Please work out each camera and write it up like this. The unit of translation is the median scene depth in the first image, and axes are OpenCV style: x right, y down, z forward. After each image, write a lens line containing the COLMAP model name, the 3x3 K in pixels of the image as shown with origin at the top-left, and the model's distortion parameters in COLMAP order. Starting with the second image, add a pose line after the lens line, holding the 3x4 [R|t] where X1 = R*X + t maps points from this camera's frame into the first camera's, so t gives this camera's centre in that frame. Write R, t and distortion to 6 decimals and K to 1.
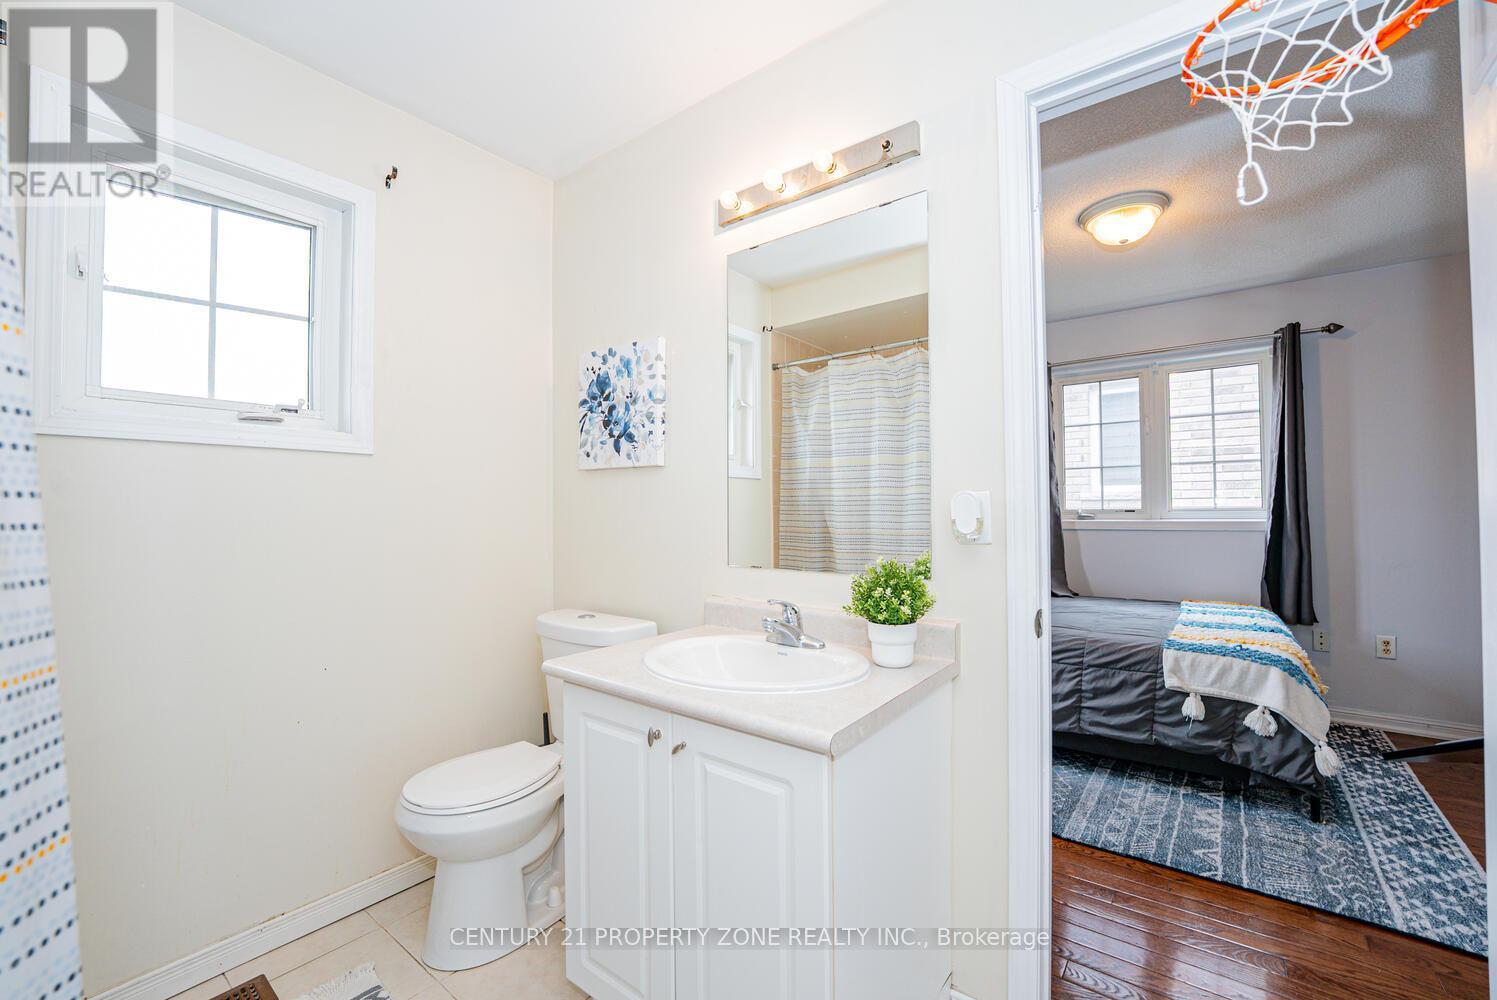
lens RADIAL K [[617.5, 0, 744.7], [0, 617.5, 502.3], [0, 0, 1]] dist [-0.024655, 0.002394]
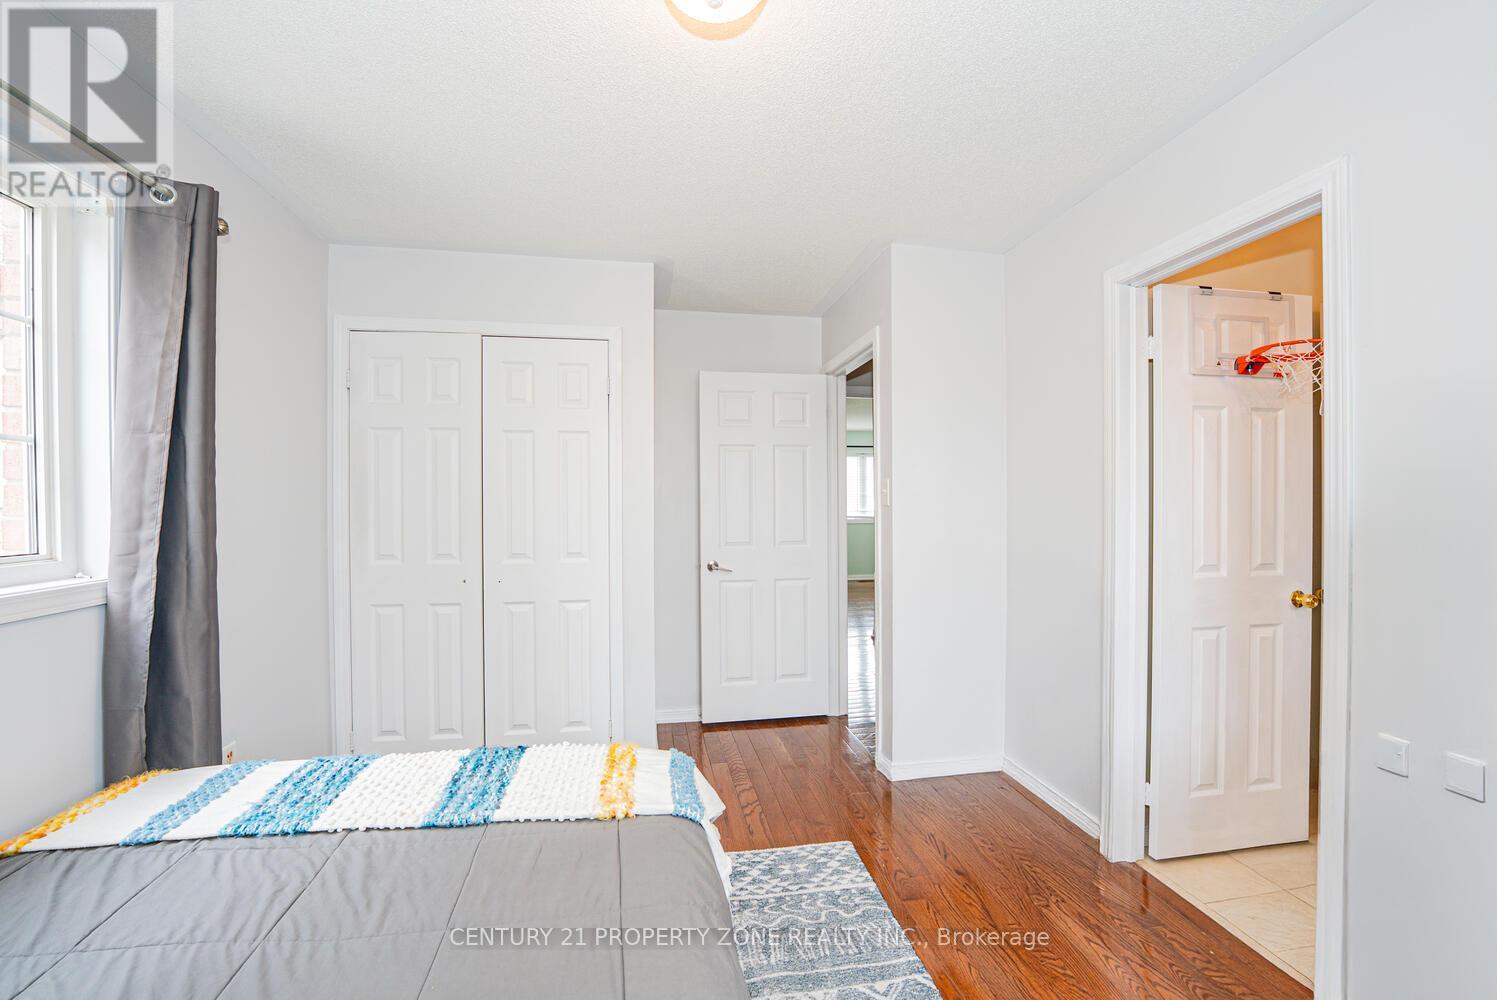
lens RADIAL K [[617.5, 0, 746.1], [0, 617.5, 507.9], [0, 0, 1]] dist [-0.024655, 0.002394]
pose [[-0.738620, 0.001054, 0.674121, 0.399576], [-0.001664, 0.999993, -0.003387, -0.043479], [-0.674120, -0.003624, -0.738613, 1.854602]]
